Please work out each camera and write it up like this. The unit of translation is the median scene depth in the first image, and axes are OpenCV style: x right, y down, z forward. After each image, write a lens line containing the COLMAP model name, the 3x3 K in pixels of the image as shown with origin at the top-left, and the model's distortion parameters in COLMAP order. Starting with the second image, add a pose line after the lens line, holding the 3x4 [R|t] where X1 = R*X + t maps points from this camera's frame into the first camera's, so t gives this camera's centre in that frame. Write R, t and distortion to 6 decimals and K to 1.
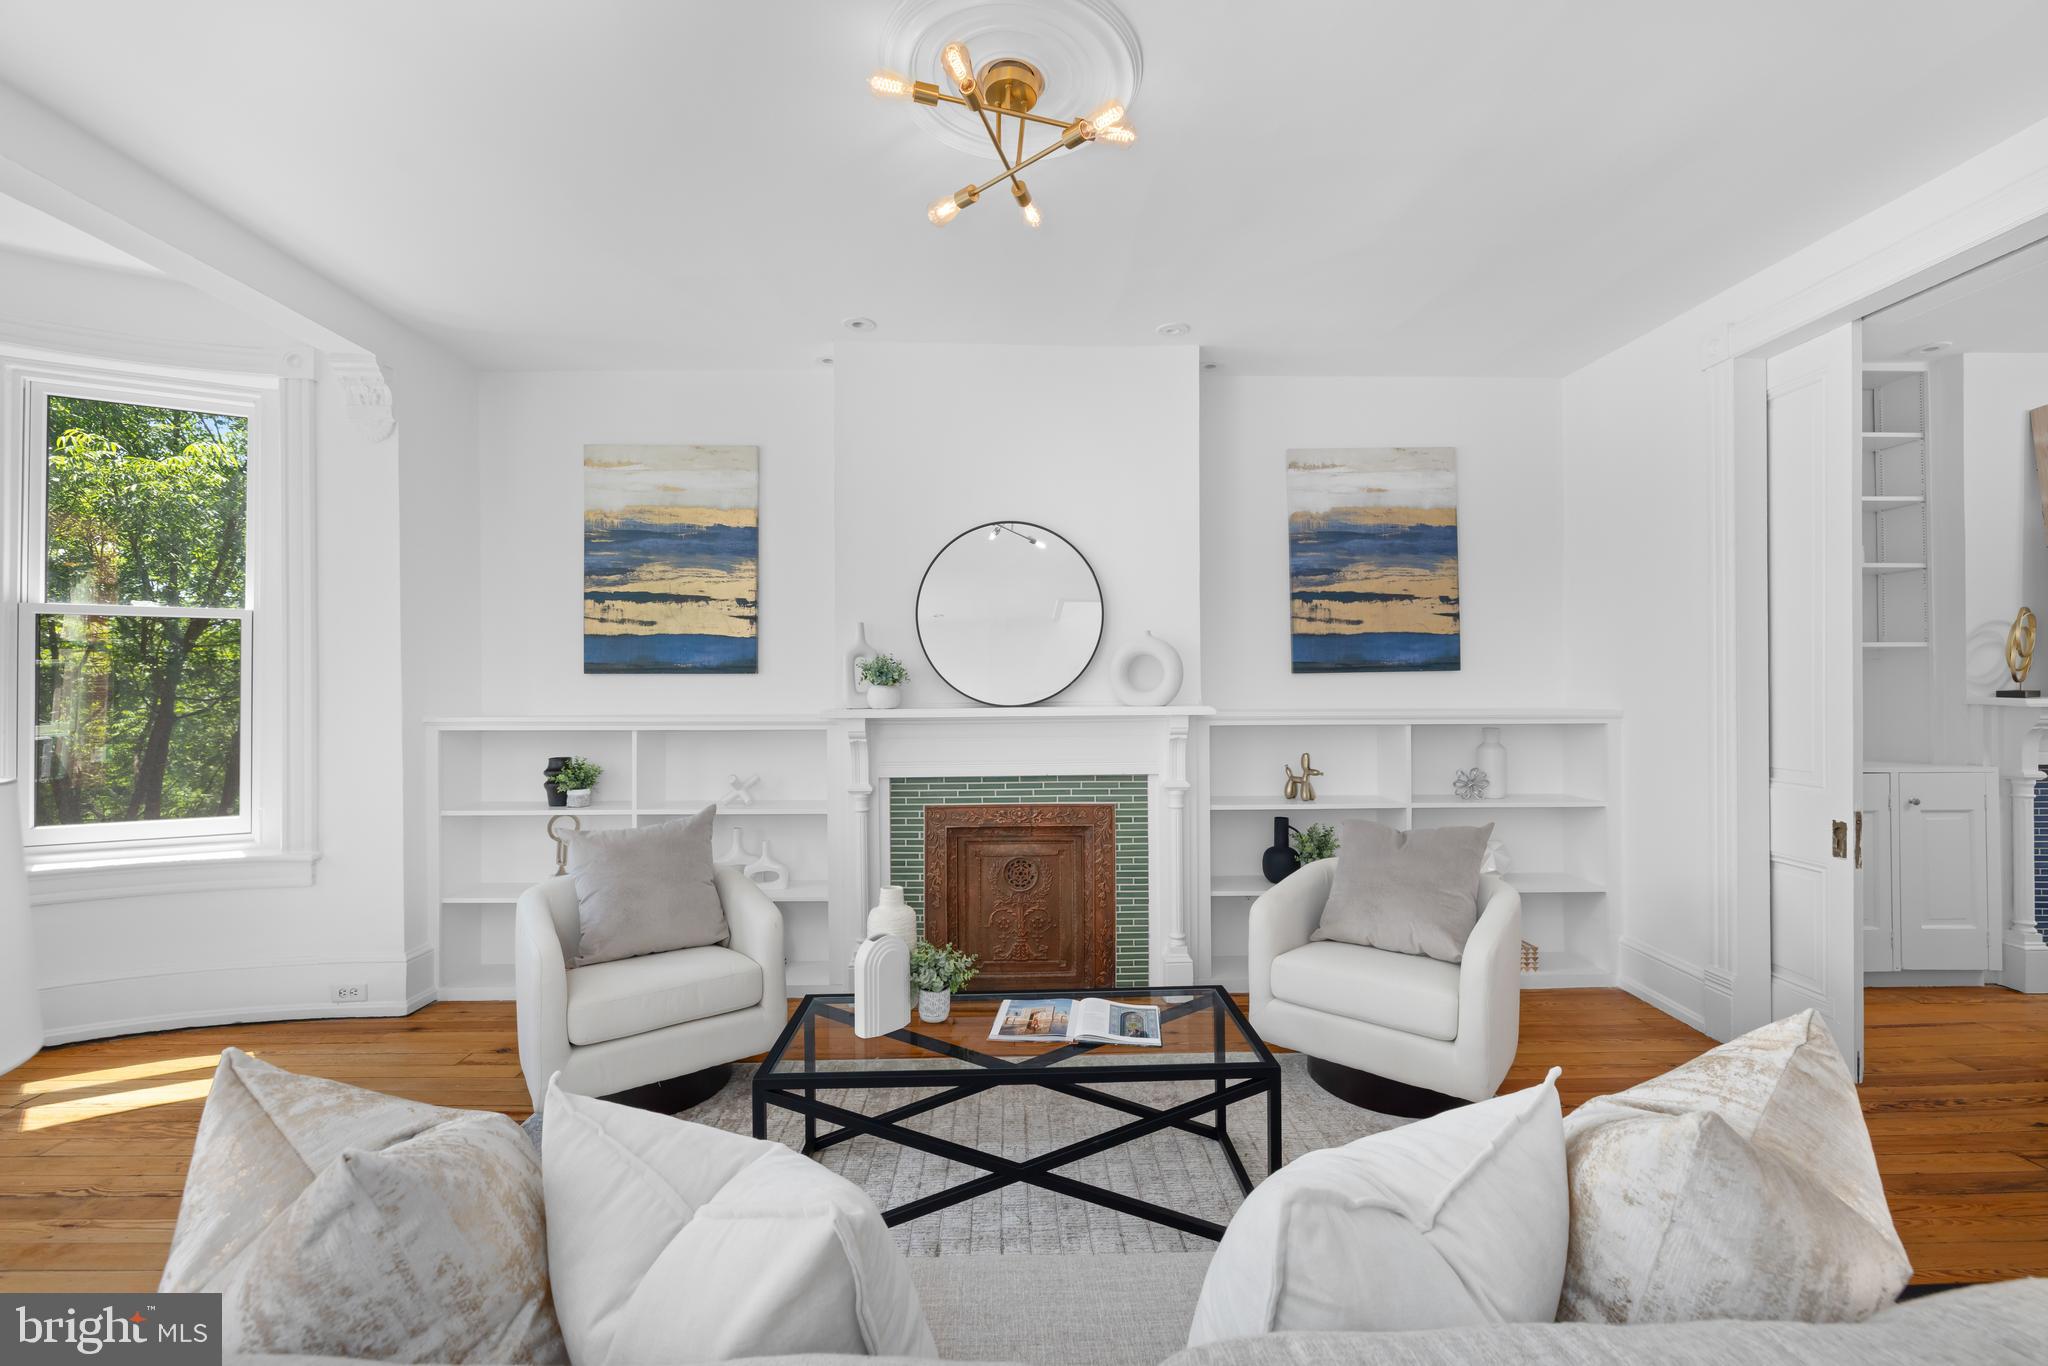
lens RADIAL K [[852.2, 0, 1022.1], [0, 852.2, 686.8], [0, 0, 1]] dist [-0.001274, 0.000143]
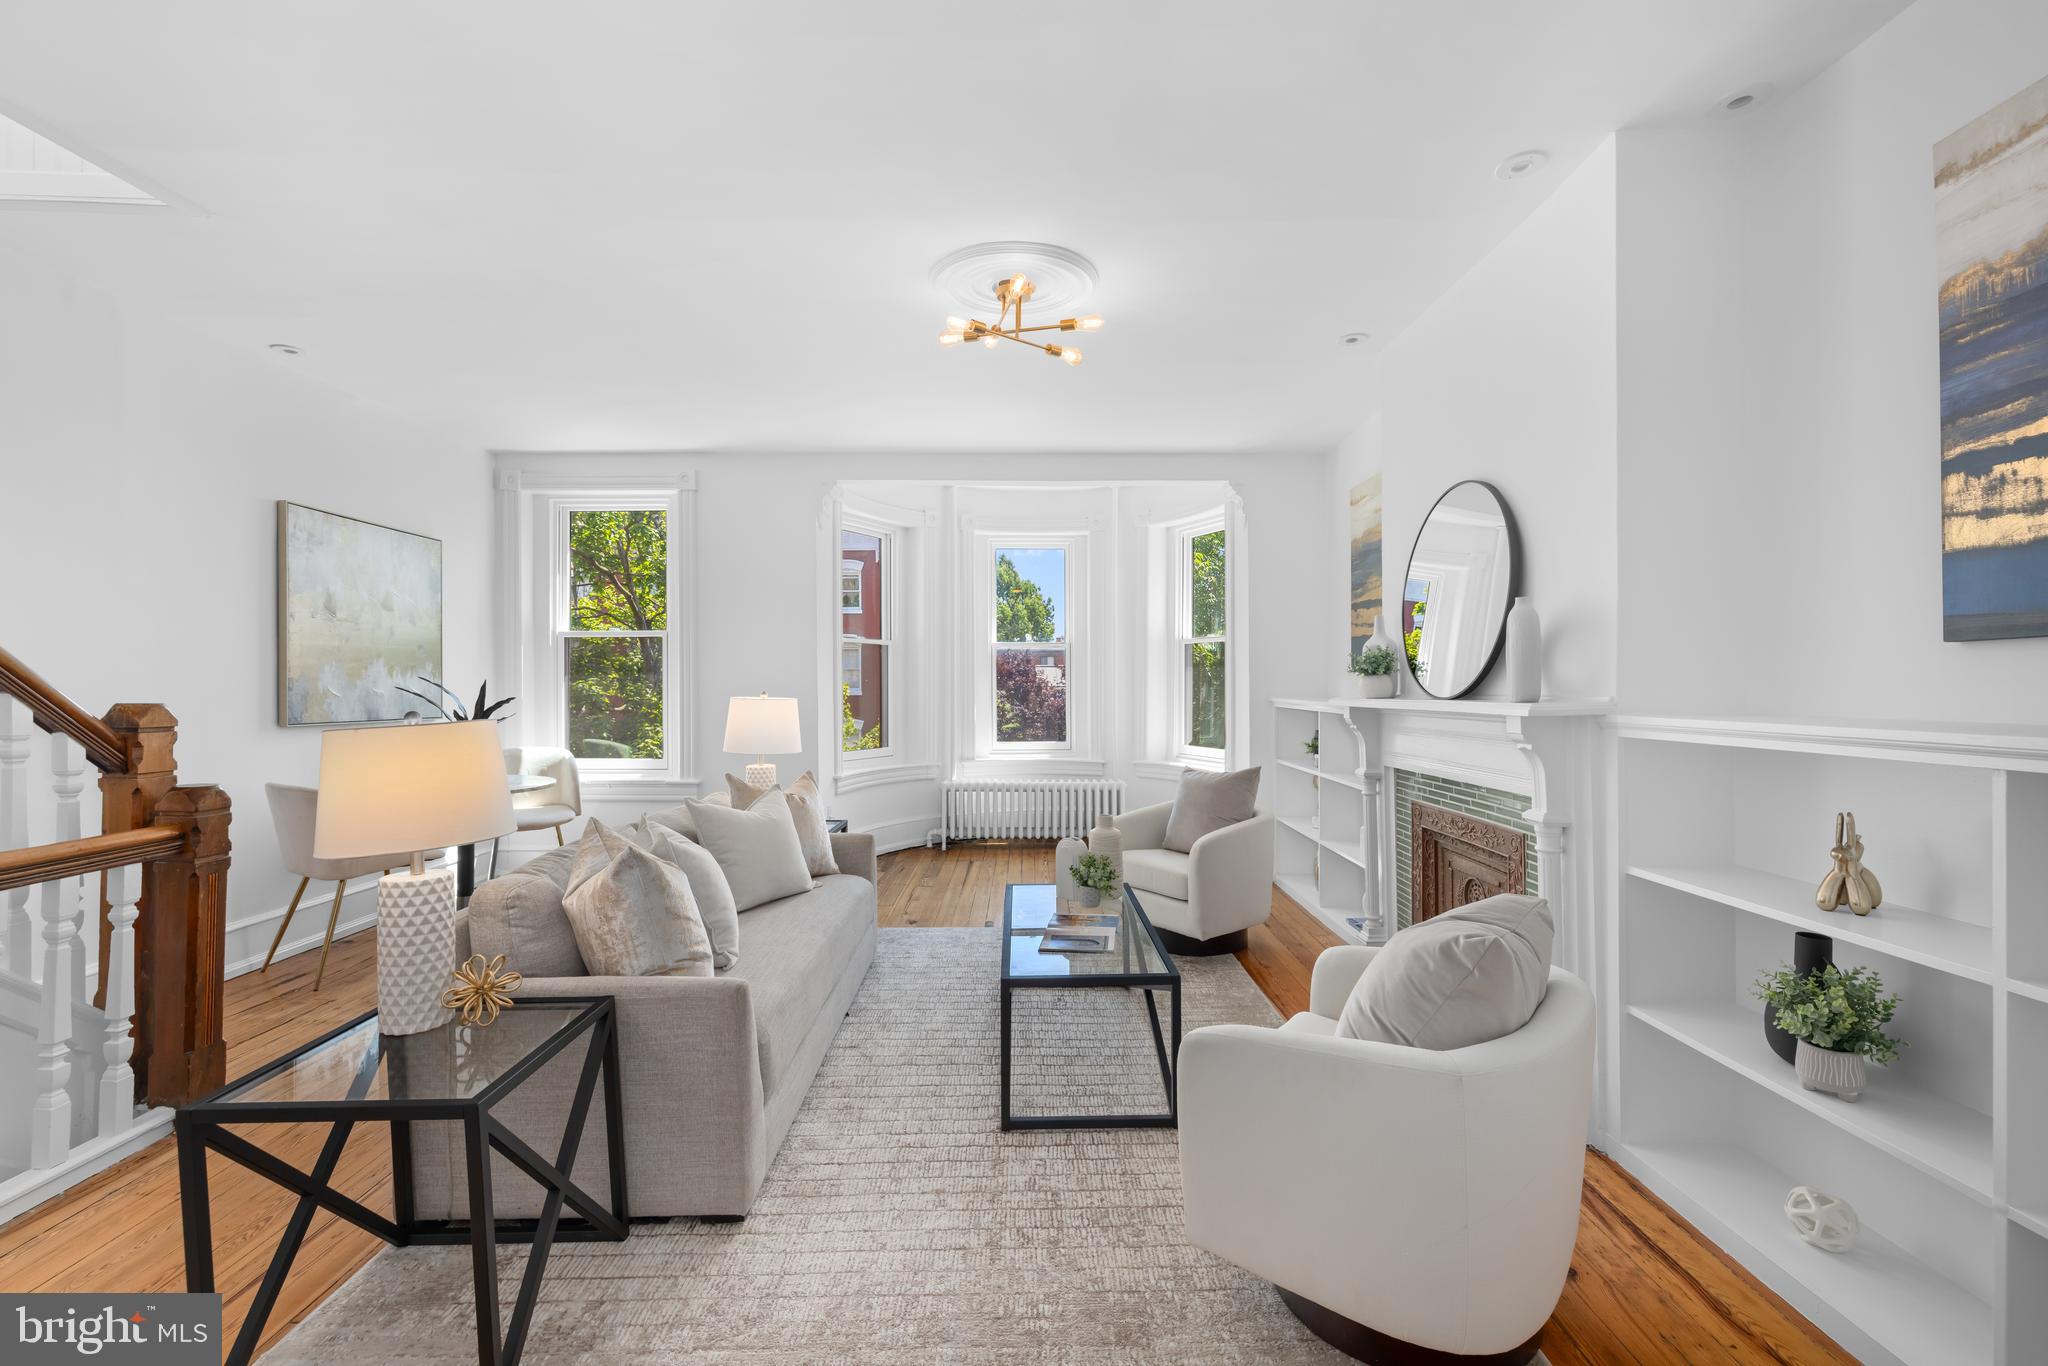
lens RADIAL K [[852.2, 0, 1014.9], [0, 852.2, 684.5], [0, 0, 1]] dist [-0.001274, 0.000143]
pose [[-0.029136, 0.004105, -0.999567, 0.779339], [0.015651, 0.999871, 0.003650, -0.002381], [0.999453, -0.015538, -0.029197, 0.524666]]
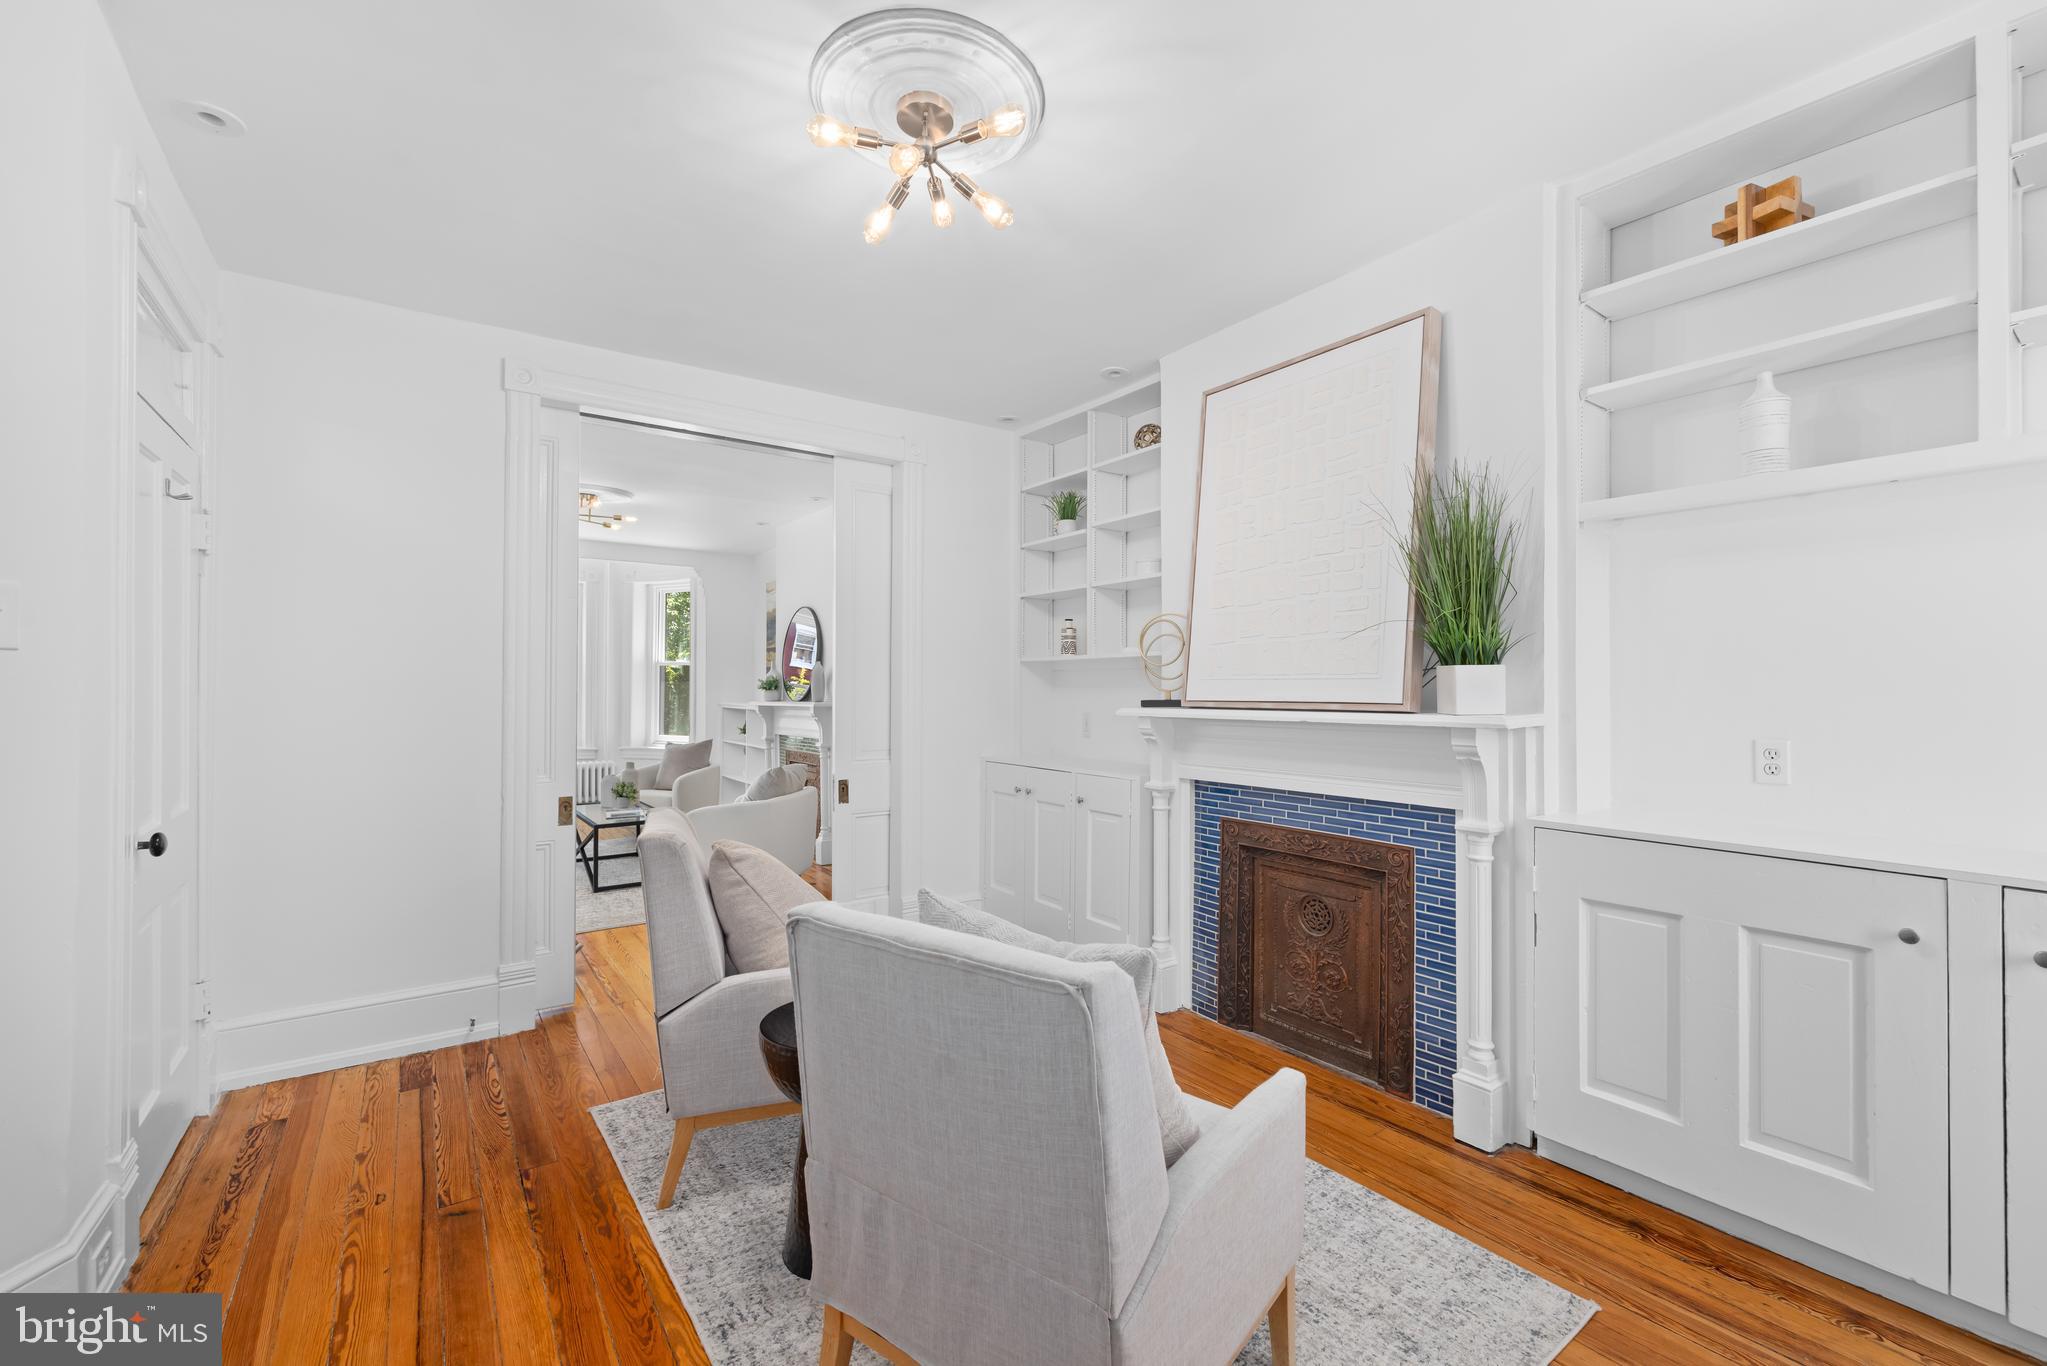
lens RADIAL K [[851.8, 0, 1022.9], [0, 851.8, 686.4], [0, 0, 1]] dist [-0.001274, 0.000143]
pose [[0.566407, 0.001780, -0.824123, 1.715138], [0.004807, 0.999974, 0.005464, -0.018712], [0.824111, -0.007057, 0.566384, 0.280951]]
